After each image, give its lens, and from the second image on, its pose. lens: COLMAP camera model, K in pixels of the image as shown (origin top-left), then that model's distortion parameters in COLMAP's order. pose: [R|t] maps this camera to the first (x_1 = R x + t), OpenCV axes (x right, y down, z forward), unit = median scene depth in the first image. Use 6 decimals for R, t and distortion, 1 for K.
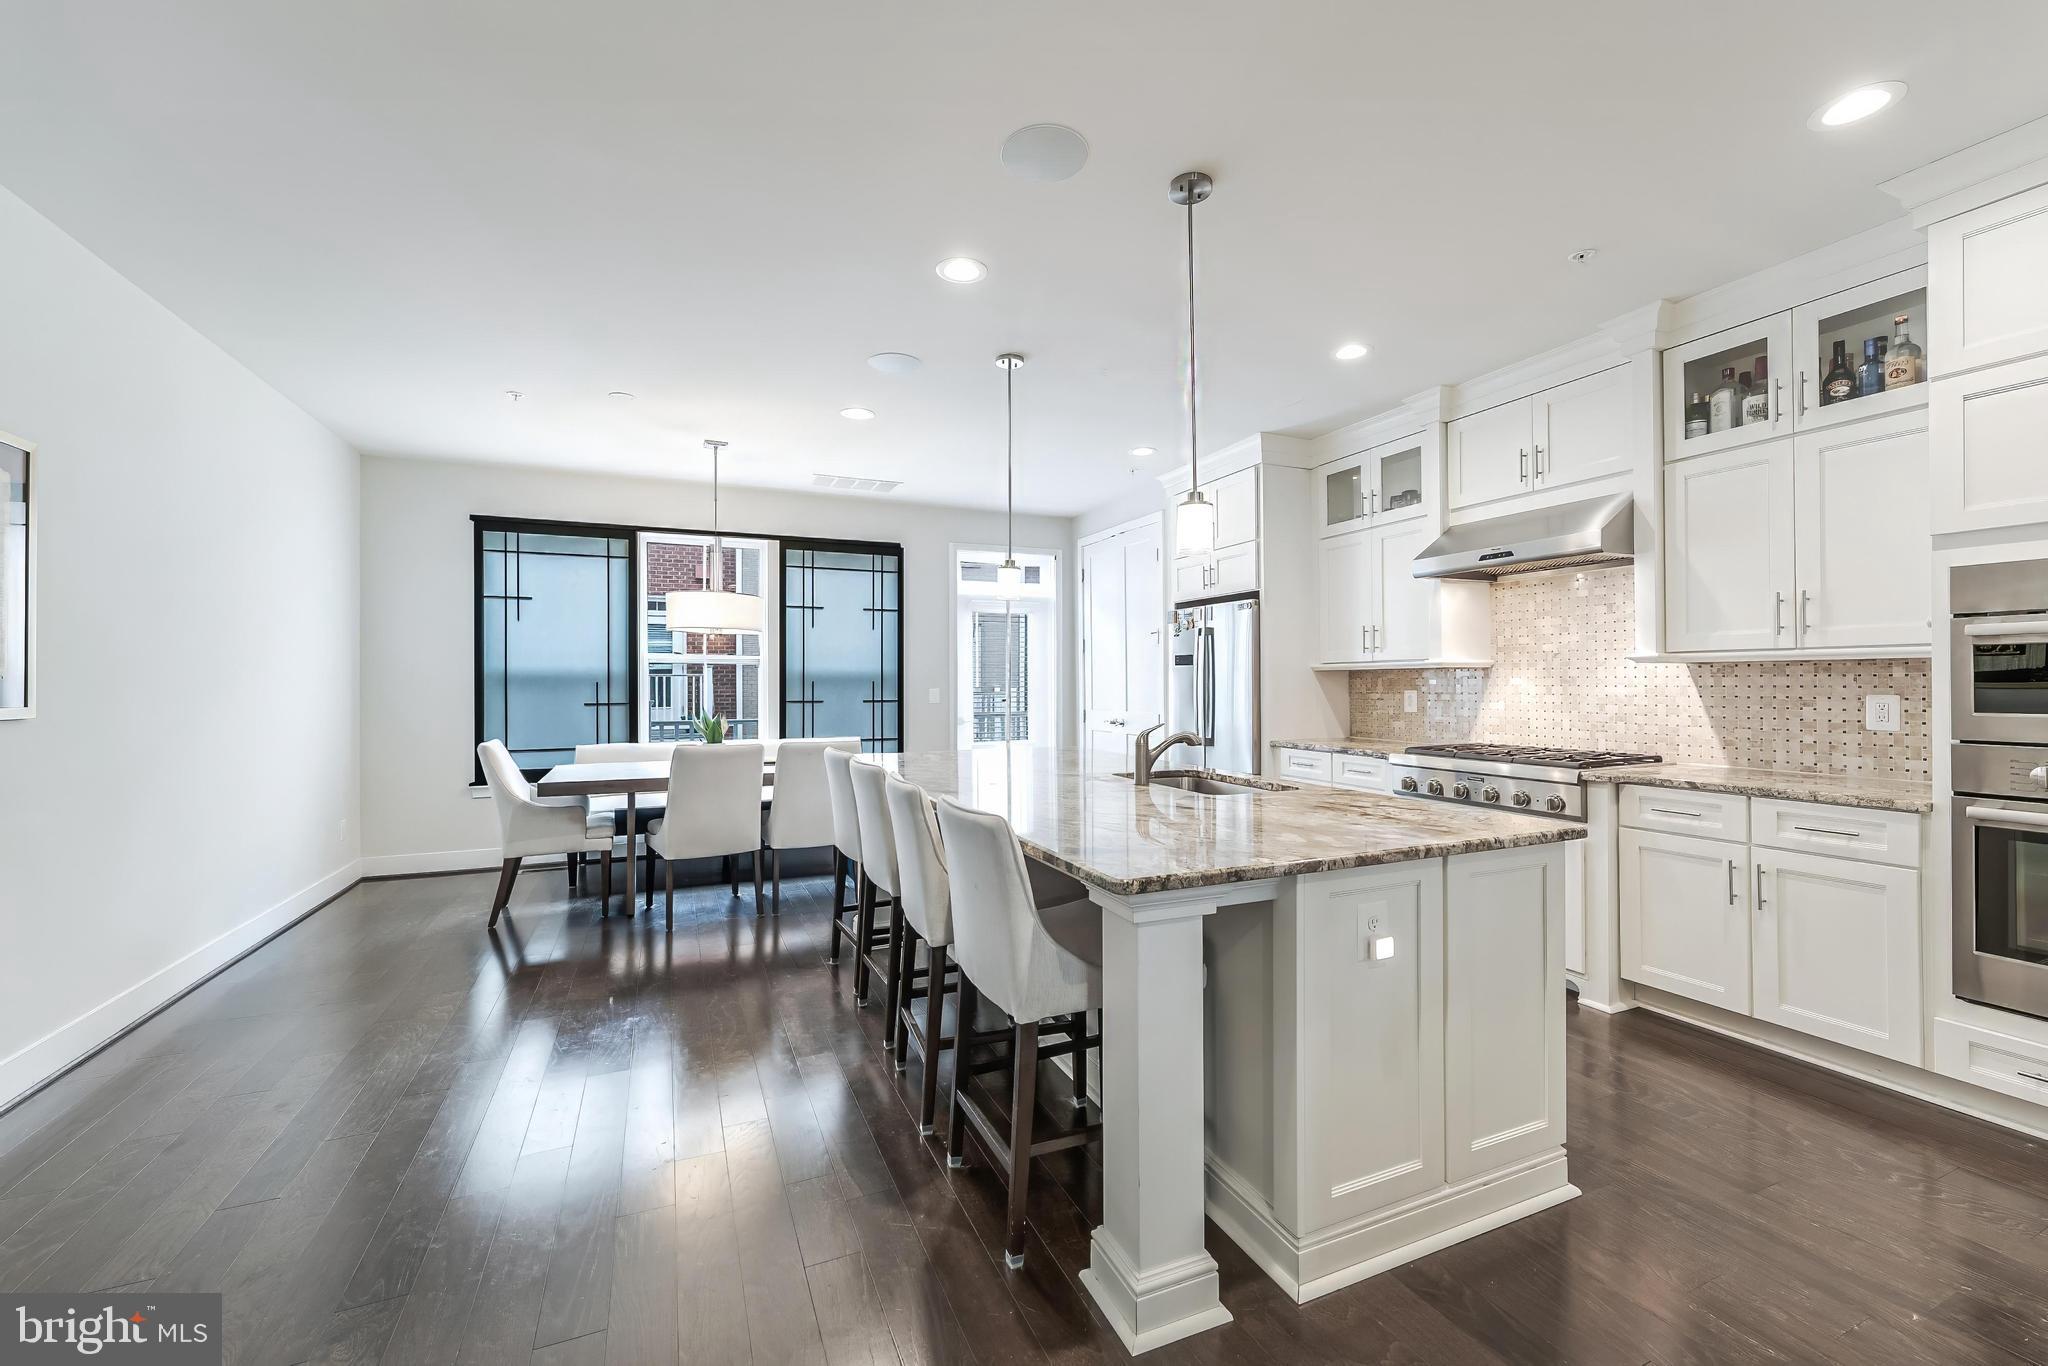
lens RADIAL K [[832.5, 0, 1028.7], [0, 832.5, 679.5], [0, 0, 1]] dist [0.000883, -0.000020]
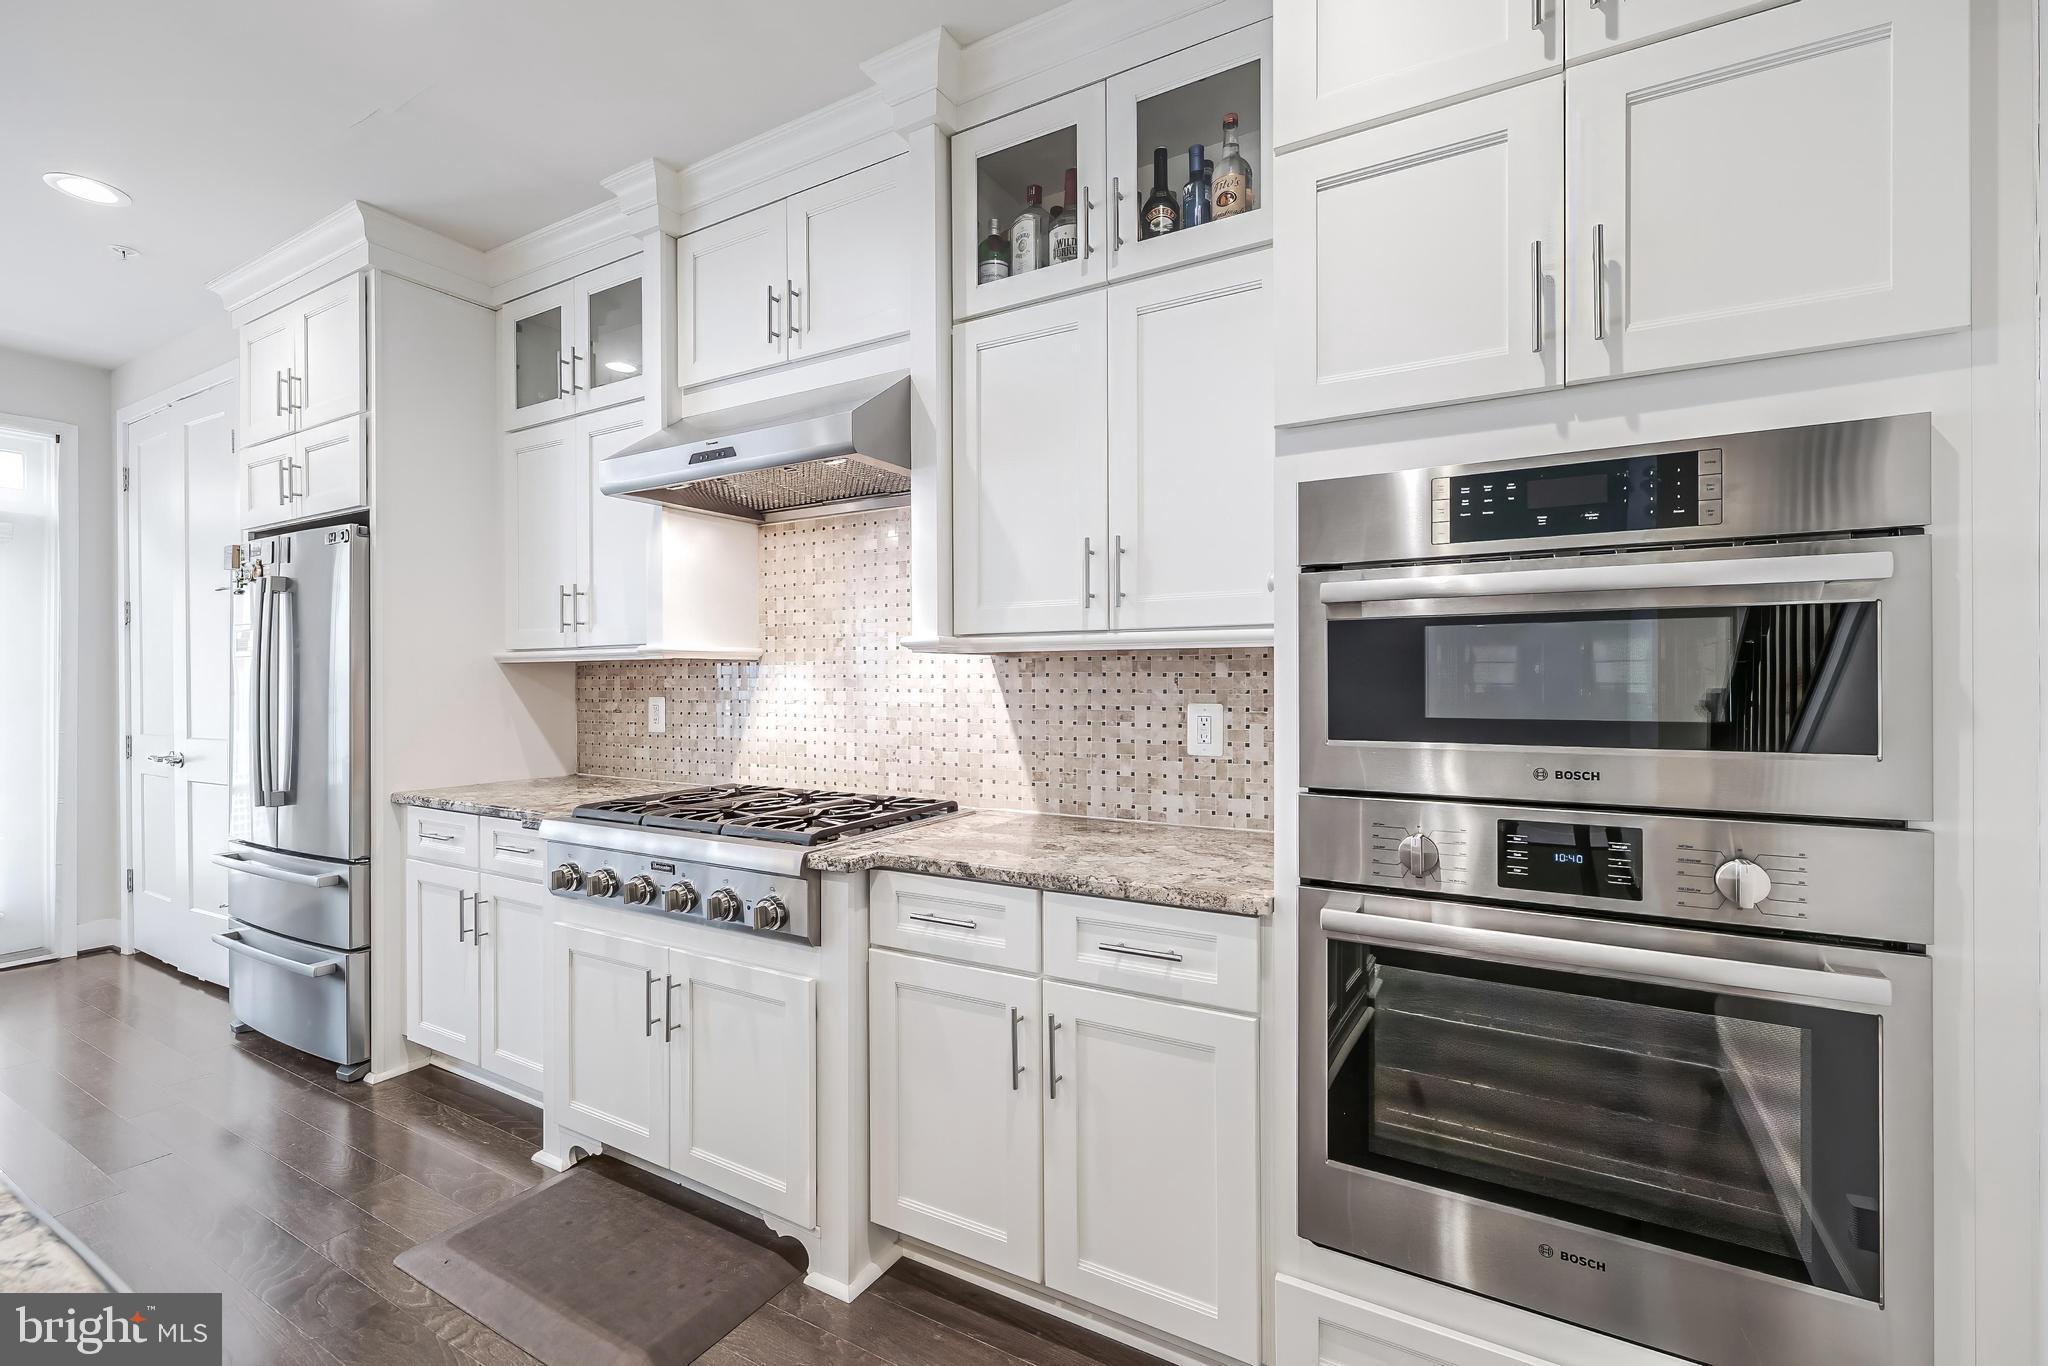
lens RADIAL K [[864.9, 0, 1053.8], [0, 864.9, 686.3], [0, 0, 1]] dist [-0.003562, 0.001111]
pose [[0.797143, 0.000142, 0.603790, 0.361342], [-0.004488, 0.999974, 0.005691, 0.000449], [-0.603773, -0.007246, 0.797123, 0.369681]]
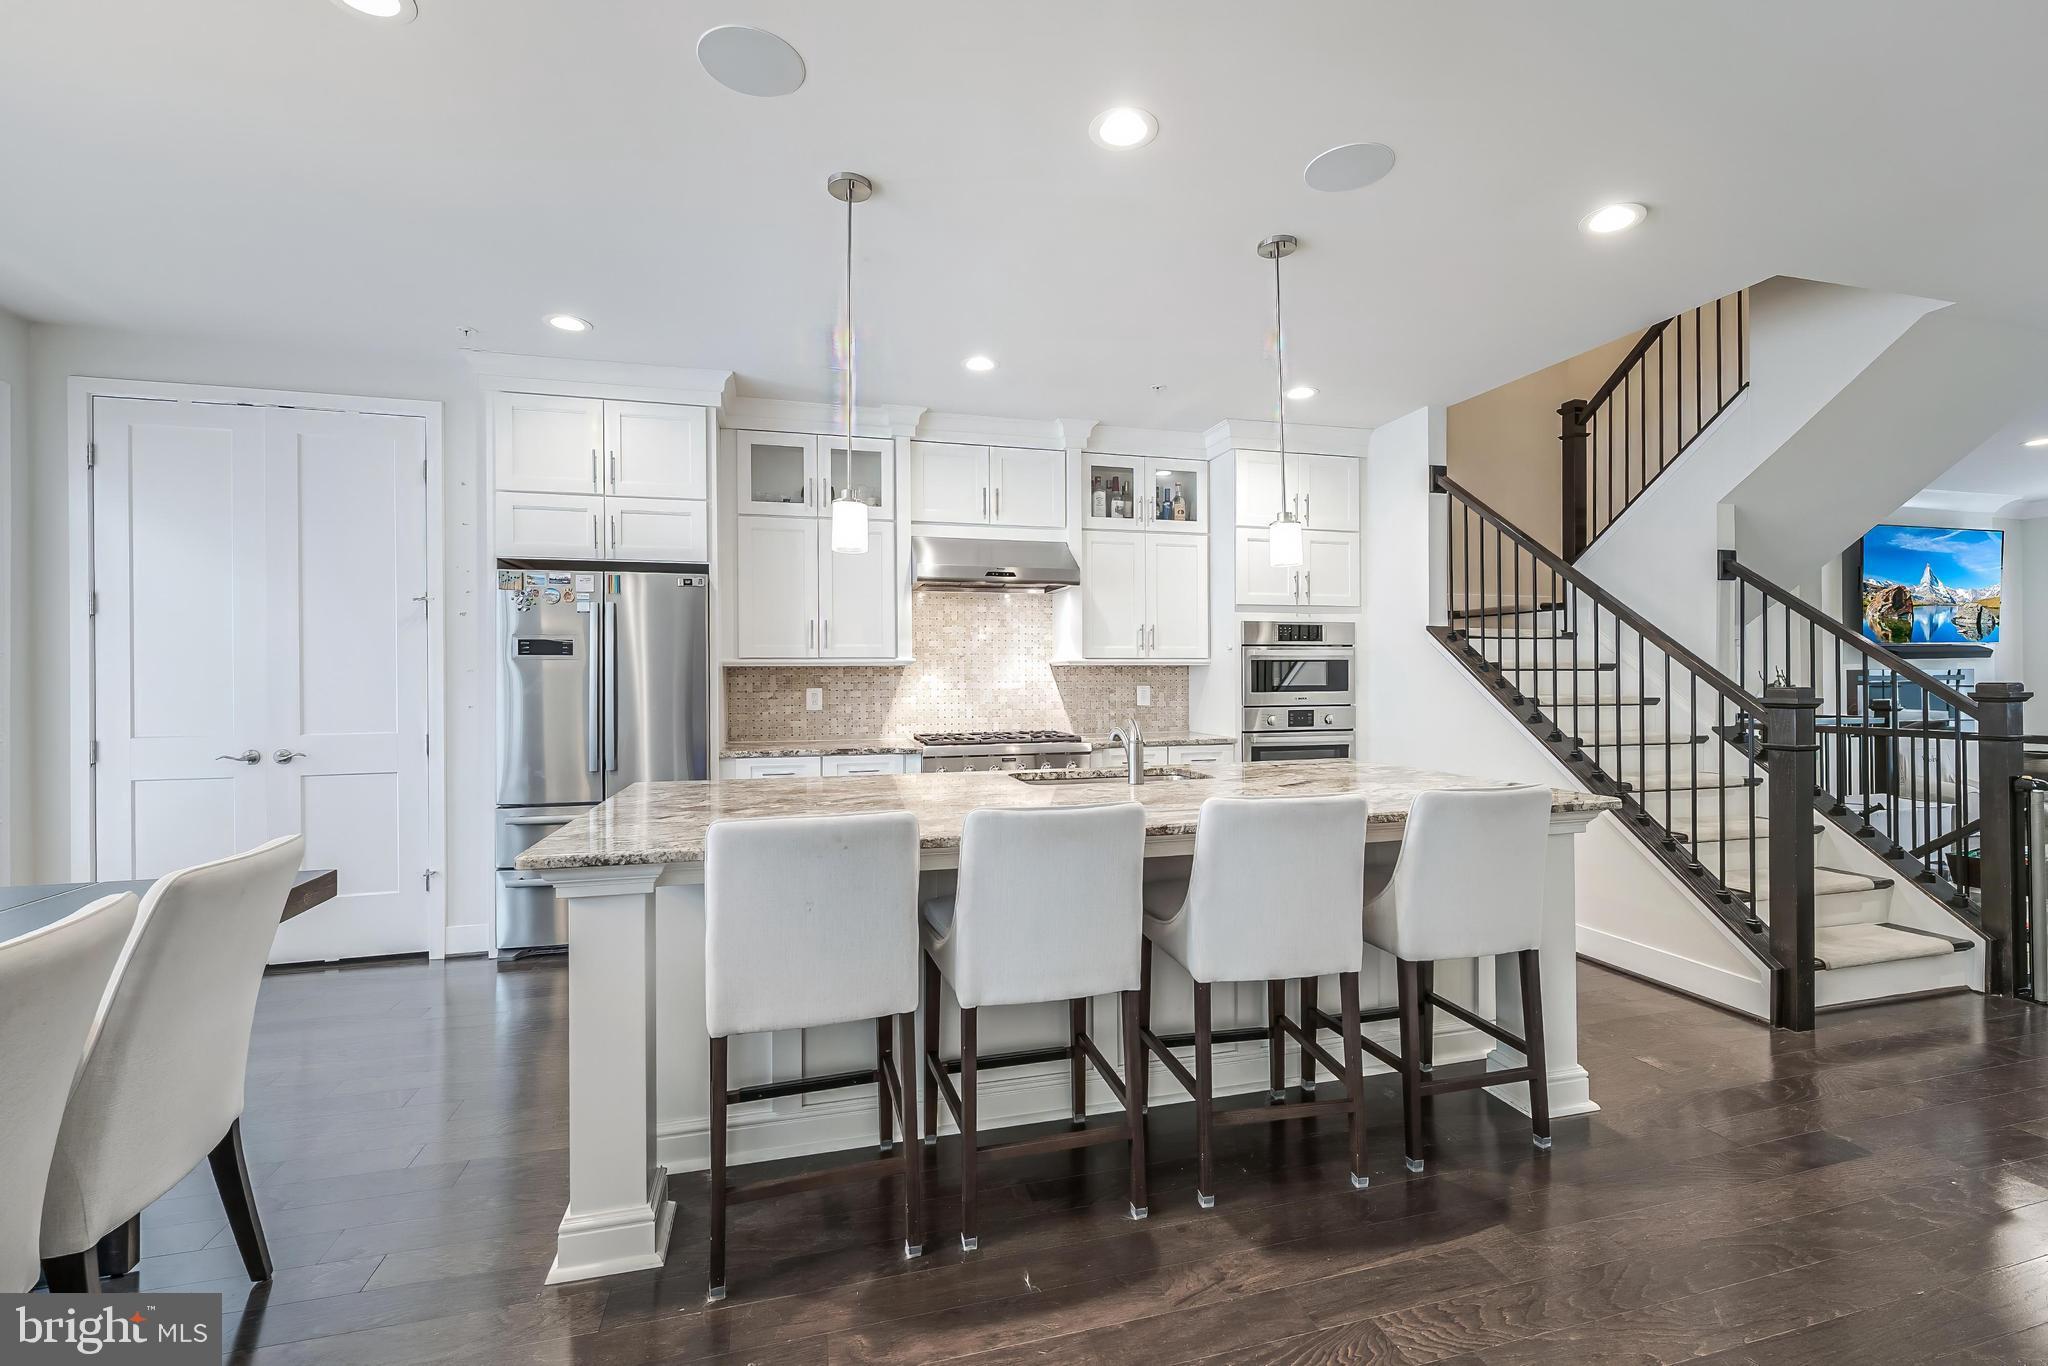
lens RADIAL K [[864.9, 0, 1090.3], [0, 864.9, 676.8], [0, 0, 1]] dist [-0.003562, 0.001111]
pose [[0.135300, 0.003254, 0.990799, -0.603144], [0.000508, 0.999994, -0.003354, 0.004065], [-0.990805, 0.000957, 0.135297, 0.631711]]
